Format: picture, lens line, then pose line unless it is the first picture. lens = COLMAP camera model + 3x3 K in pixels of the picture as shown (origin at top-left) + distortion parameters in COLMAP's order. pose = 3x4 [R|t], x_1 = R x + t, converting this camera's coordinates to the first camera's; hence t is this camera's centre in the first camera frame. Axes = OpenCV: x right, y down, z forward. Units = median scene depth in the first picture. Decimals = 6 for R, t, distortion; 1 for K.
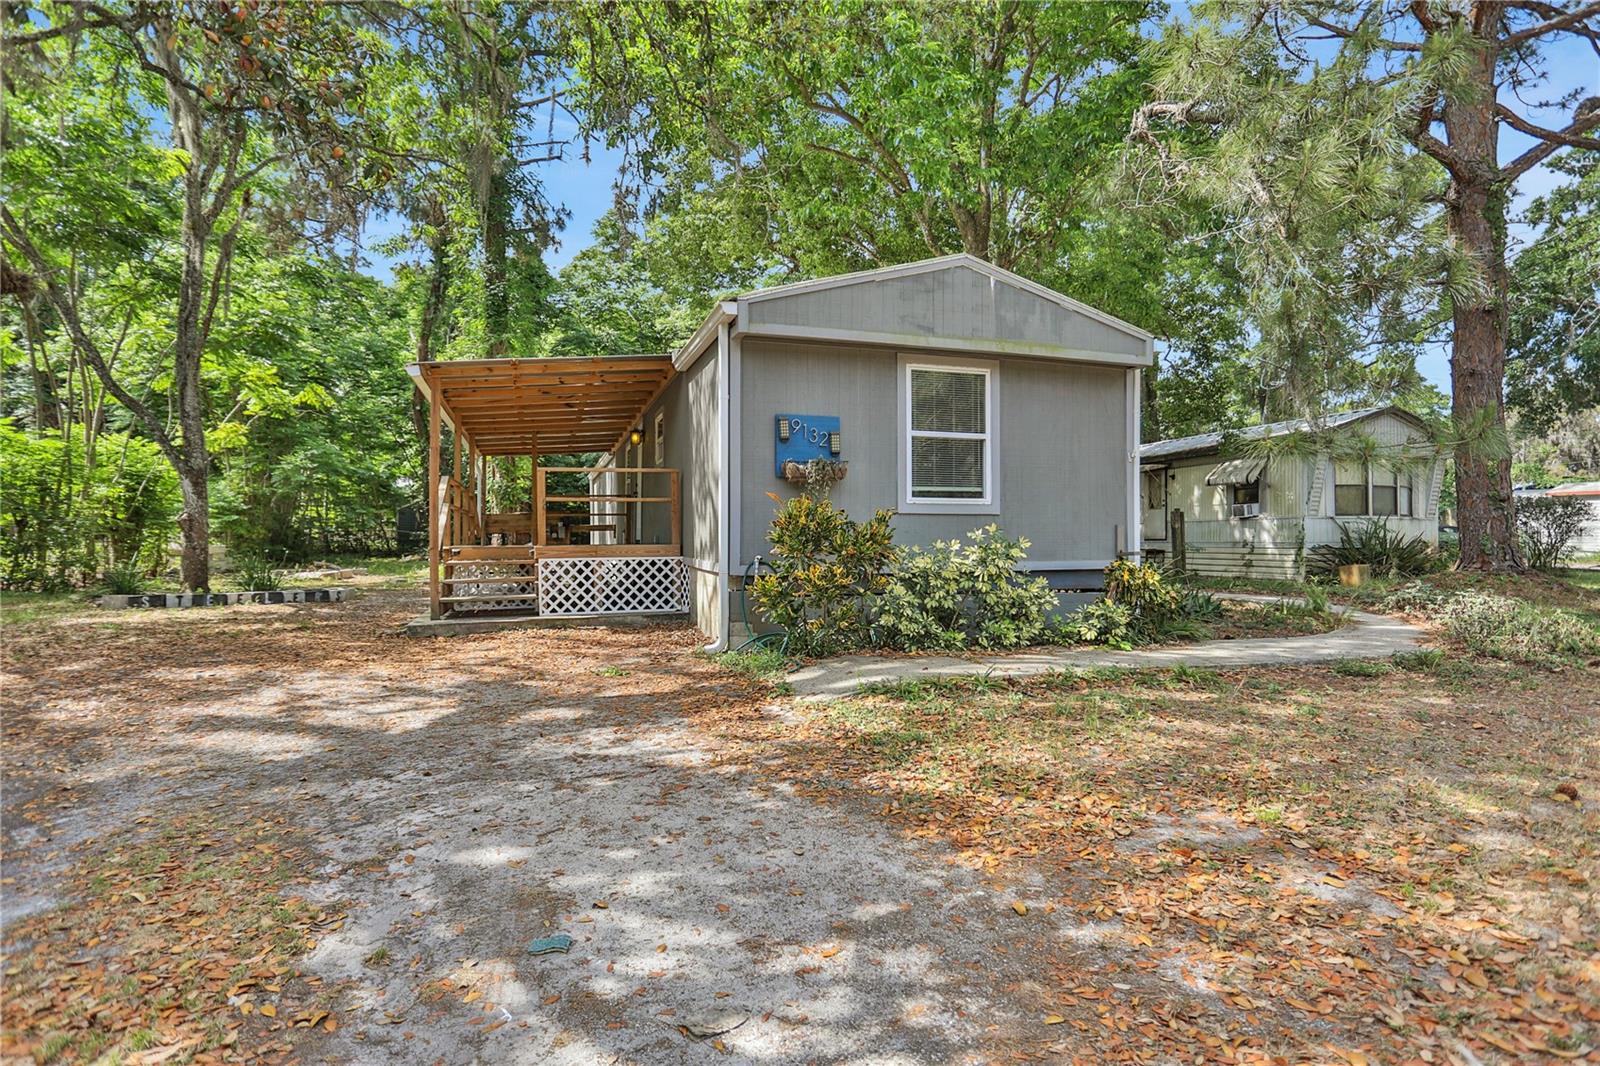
lens RADIAL K [[796.1, 0, 800.0], [0, 796.1, 533.0], [0, 0, 1]] dist [-0.074407, 0.034412]
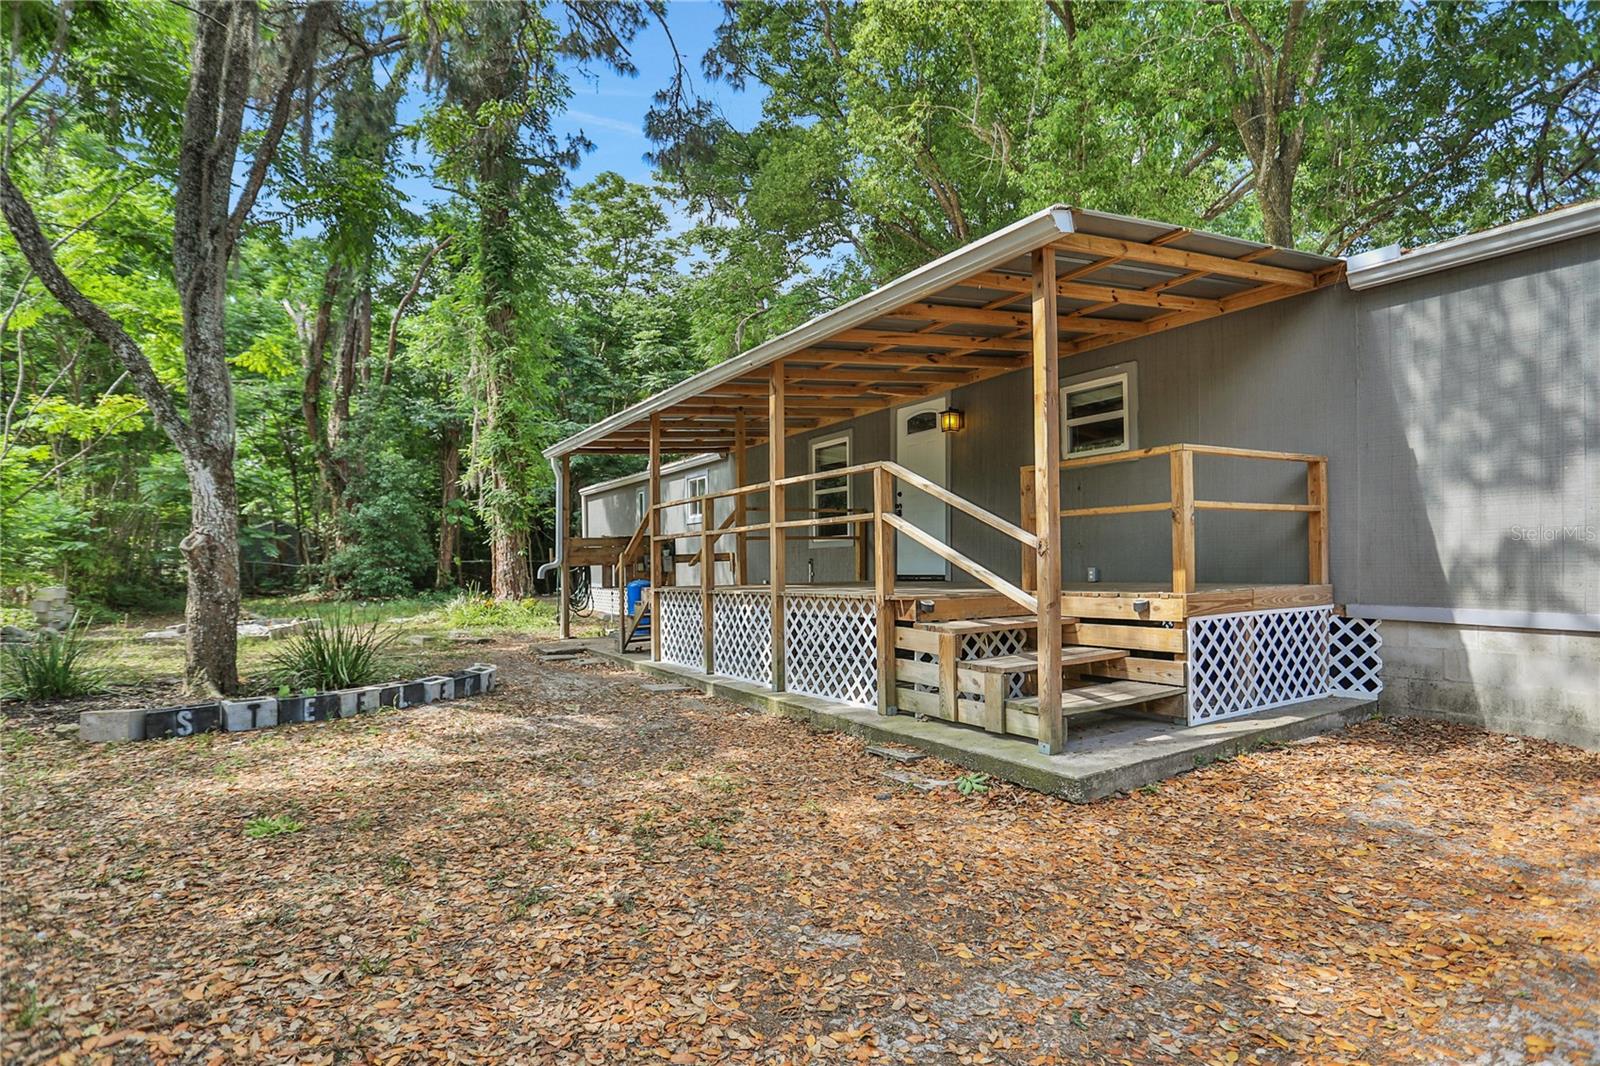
lens RADIAL K [[817.2, 0, 825.3], [0, 817.2, 553.1], [0, 0, 1]] dist [-0.053097, 0.000192]
pose [[0.973126, -0.004701, 0.230225, -0.320766], [0.006884, 0.999939, -0.008681, -0.003591], [-0.230170, 0.010033, 0.973099, 0.243501]]
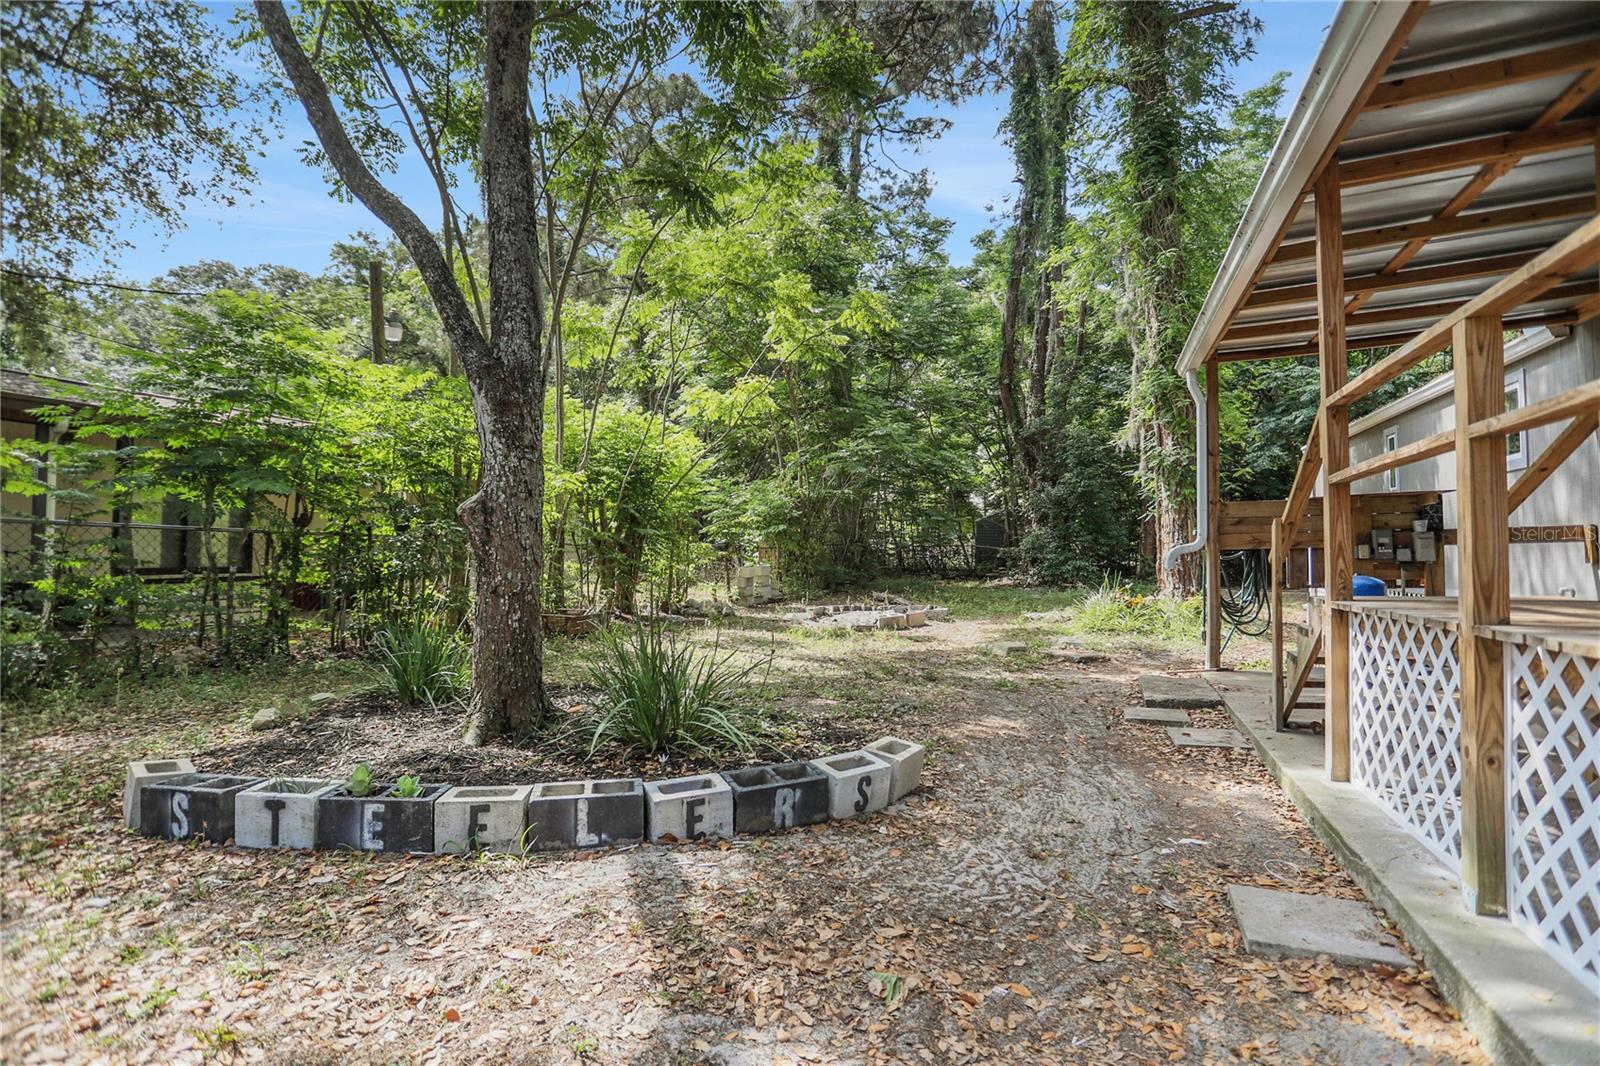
lens RADIAL K [[796.1, 0, 800.0], [0, 796.1, 533.0], [0, 0, 1]] dist [-0.074407, 0.034412]
pose [[0.775696, -0.010760, -0.631015, -0.289608], [-0.001987, 0.999808, -0.019491, -0.000272], [0.631103, 0.016372, 0.775526, 0.511085]]
